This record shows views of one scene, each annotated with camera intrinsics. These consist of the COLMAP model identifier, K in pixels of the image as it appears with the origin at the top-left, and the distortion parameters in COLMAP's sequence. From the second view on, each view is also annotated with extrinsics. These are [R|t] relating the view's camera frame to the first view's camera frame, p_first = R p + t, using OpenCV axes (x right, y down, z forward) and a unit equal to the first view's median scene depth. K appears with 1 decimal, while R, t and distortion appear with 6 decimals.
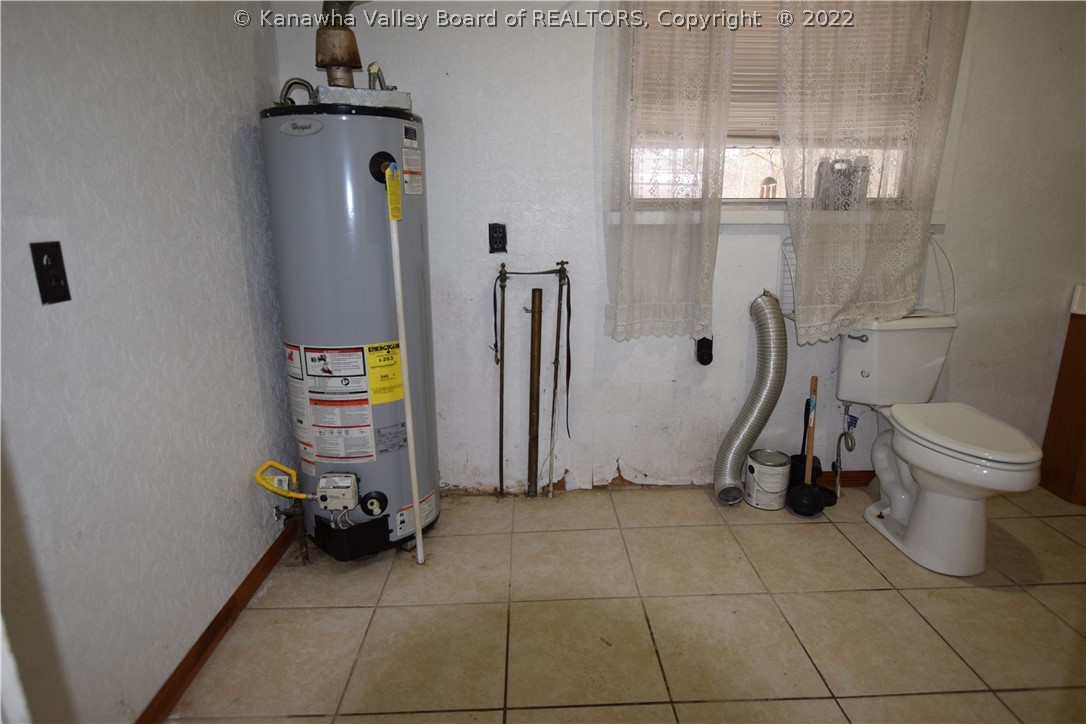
lens RADIAL K [[588.3, 0, 544.1], [0, 588.3, 362.7], [0, 0, 1]] dist [-0.016242, -0.000322]
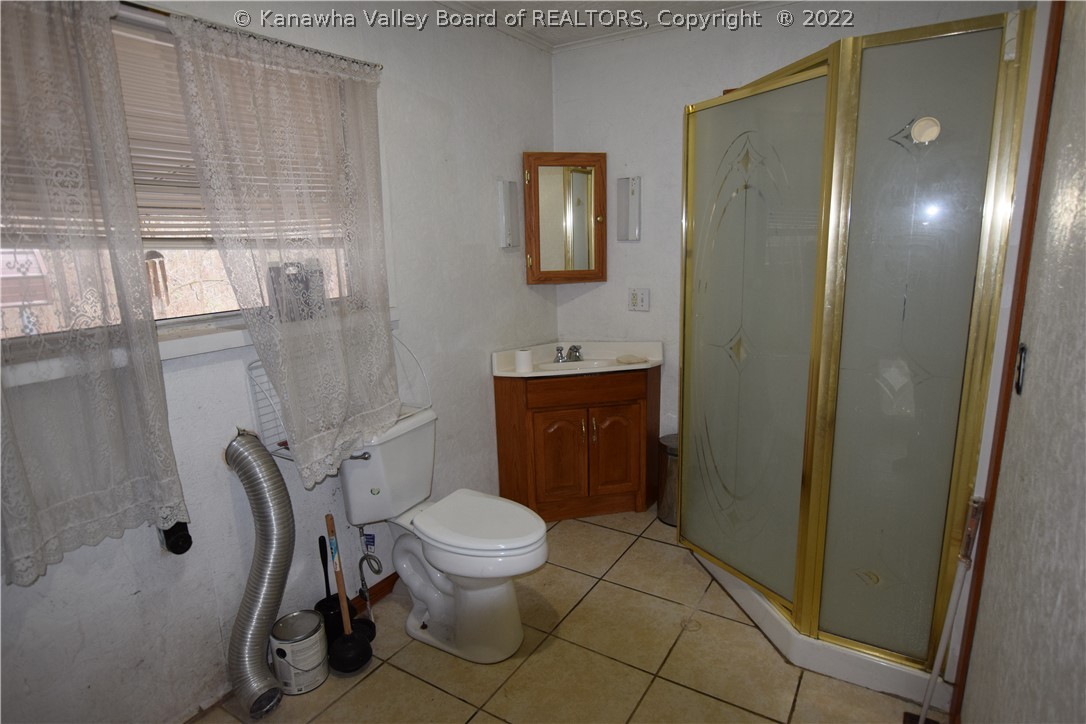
lens RADIAL K [[588.3, 0, 545.8], [0, 588.3, 361.3], [0, 0, 1]] dist [-0.016242, -0.000322]
pose [[0.547105, -0.181314, 0.817191, -0.019330], [0.234013, 0.970463, 0.058651, -0.165777], [-0.803688, 0.159145, 0.573375, 0.220798]]
